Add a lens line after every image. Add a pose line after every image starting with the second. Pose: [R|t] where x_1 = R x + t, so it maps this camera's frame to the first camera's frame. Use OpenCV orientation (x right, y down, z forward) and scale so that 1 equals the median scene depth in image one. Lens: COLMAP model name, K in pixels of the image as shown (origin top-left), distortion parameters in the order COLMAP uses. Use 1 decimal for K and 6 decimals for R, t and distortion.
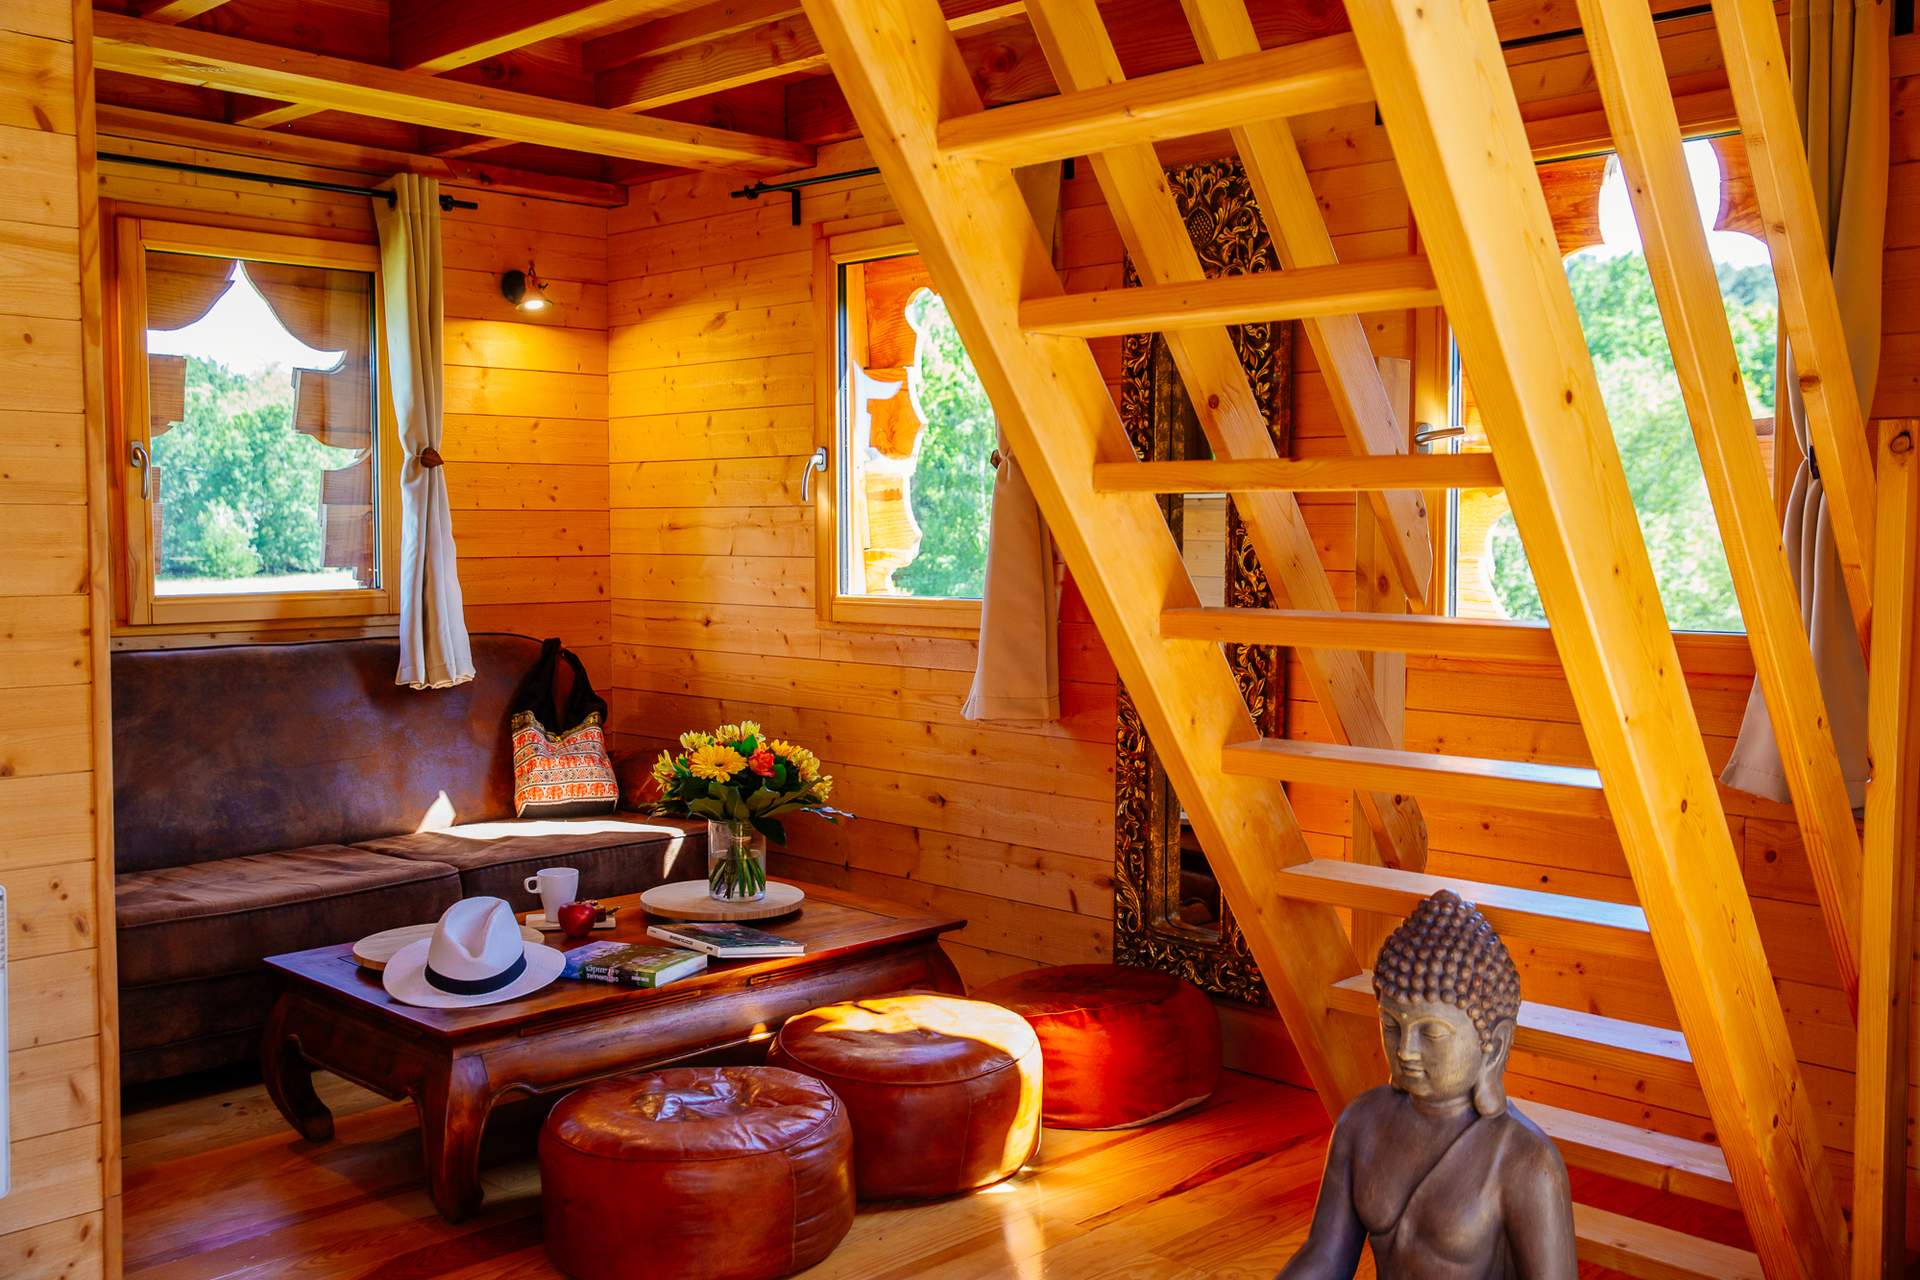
lens RADIAL K [[1849.8, 0, 960.0], [0, 1849.8, 640.0], [0, 0, 1]] dist [-0.026374, 0.110667]
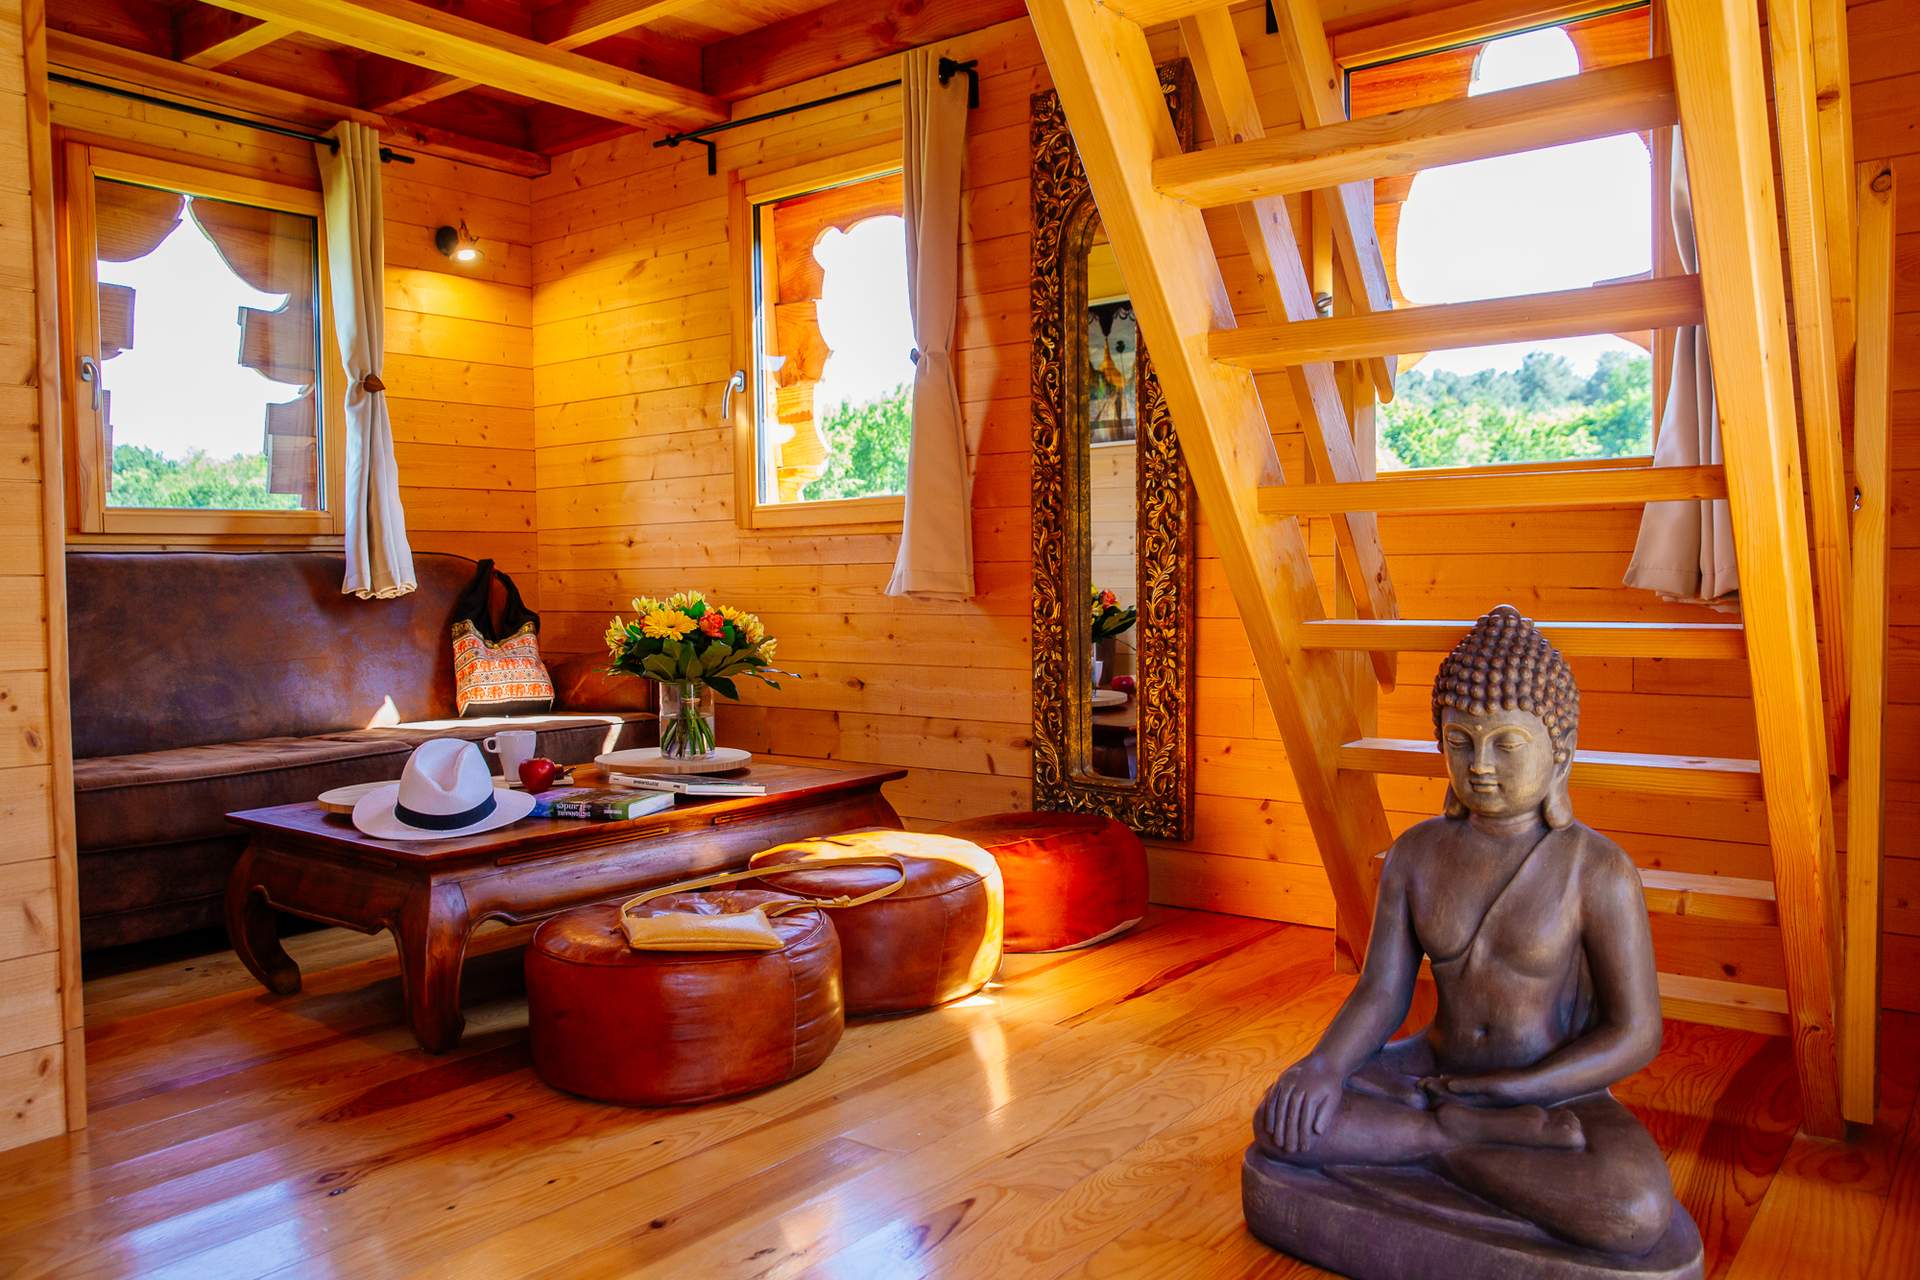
lens RADIAL K [[1471.2, 0, 960.0], [0, 1471.2, 640.0], [0, 0, 1]] dist [-0.086441, 0.096077]
pose [[0.991861, -0.020422, 0.125681, -0.066330], [0.023026, 0.999549, -0.019302, 0.086942], [-0.125230, 0.022039, 0.991883, 0.142466]]
